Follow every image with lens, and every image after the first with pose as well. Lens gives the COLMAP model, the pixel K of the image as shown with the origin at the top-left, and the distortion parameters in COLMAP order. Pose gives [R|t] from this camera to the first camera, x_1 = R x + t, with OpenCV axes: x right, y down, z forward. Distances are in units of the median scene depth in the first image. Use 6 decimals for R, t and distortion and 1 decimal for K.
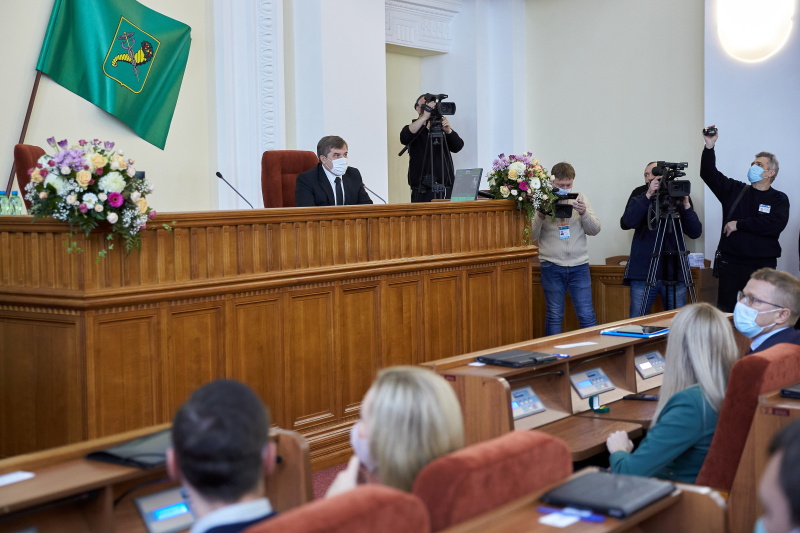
lens RADIAL K [[1147.5, 0, 396.5], [0, 1147.5, 266.0], [0, 0, 1]] dist [-0.104223, 0.608792]
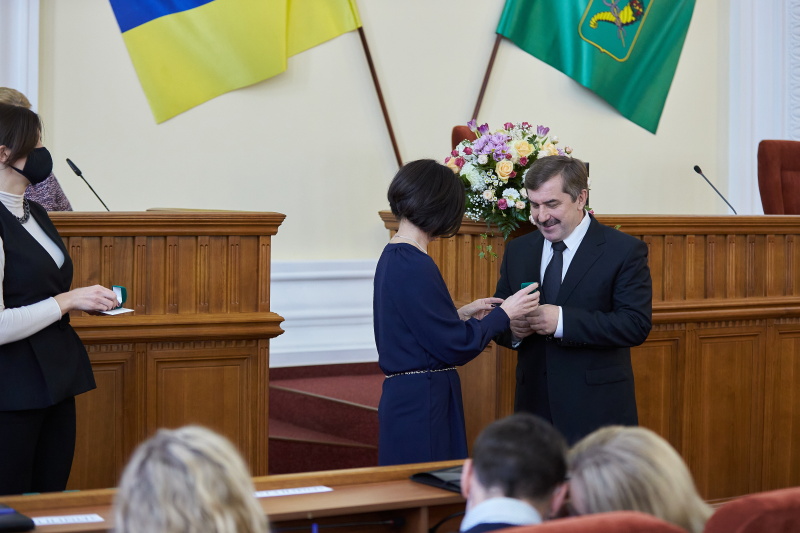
lens RADIAL K [[1623.8, 0, 400.3], [0, 1623.8, 285.1], [0, 0, 1]] dist [-0.256533, -0.102570]
pose [[0.920150, 0.049304, -0.388449, 0.094019], [-0.051628, 0.998656, 0.004459, 0.004074], [0.388147, 0.015952, 0.921459, -0.084768]]
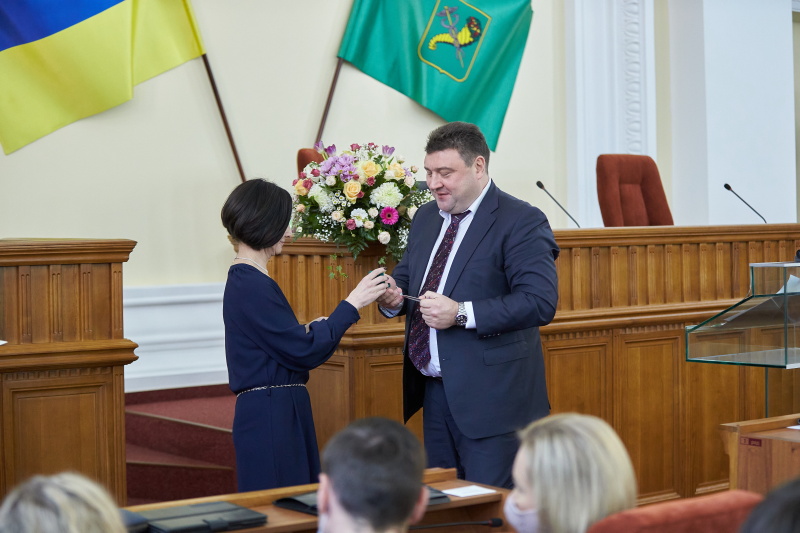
lens RADIAL K [[1573.1, 0, 400.1], [0, 1573.1, 278.7], [0, 0, 1]] dist [-0.266500, -0.171379]
pose [[0.954829, 0.015311, -0.296762, 0.081868], [-0.020691, 0.999673, -0.014997, 0.003282], [0.296436, 0.020460, 0.954834, -0.065687]]
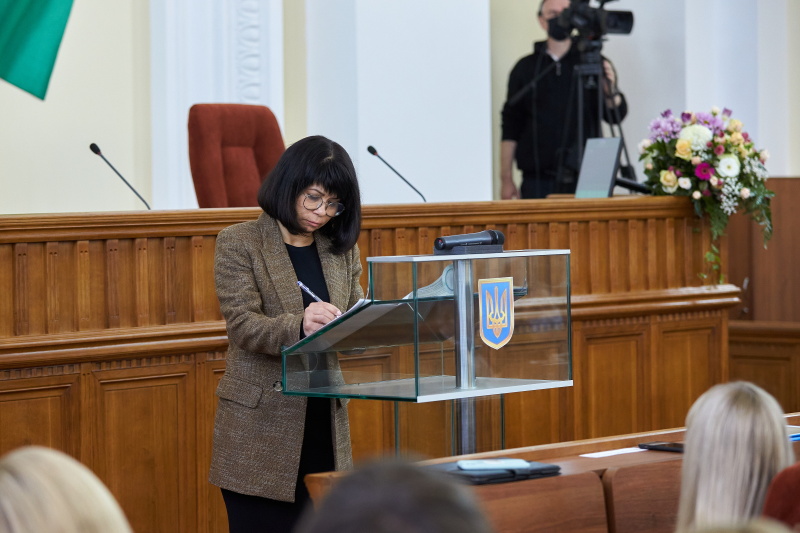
lens RADIAL K [[2410.3, 0, 400.8], [0, 2410.3, 265.6], [0, 0, 1]] dist [-0.040630, -0.364260]
pose [[0.993746, 0.008439, -0.111342, 0.132951], [-0.011605, 0.999546, -0.027820, 0.007789], [0.111057, 0.028939, 0.993393, -0.147192]]
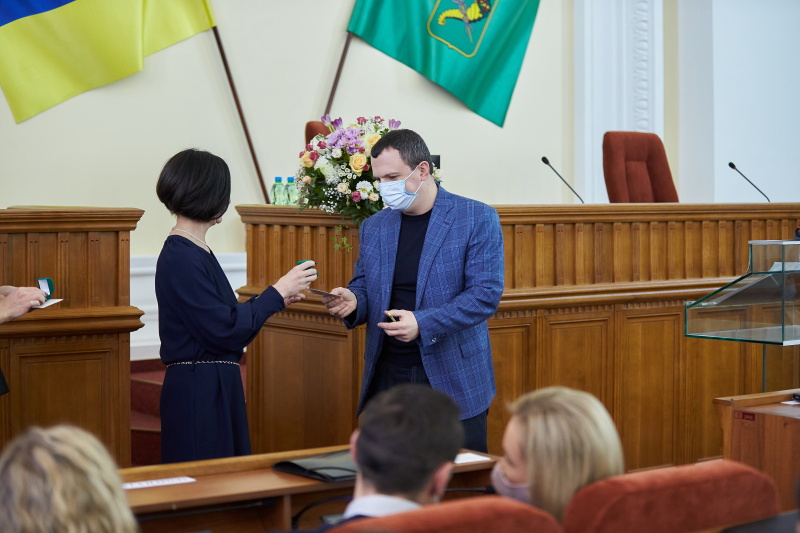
lens RADIAL K [[1573.1, 0, 400.1], [0, 1573.1, 278.7], [0, 0, 1]] dist [-0.266500, -0.171379]
pose [[0.952550, 0.033940, -0.302484, 0.089221], [-0.035178, 0.999380, 0.001355, 0.004803], [0.302342, 0.009350, 0.953154, -0.076007]]
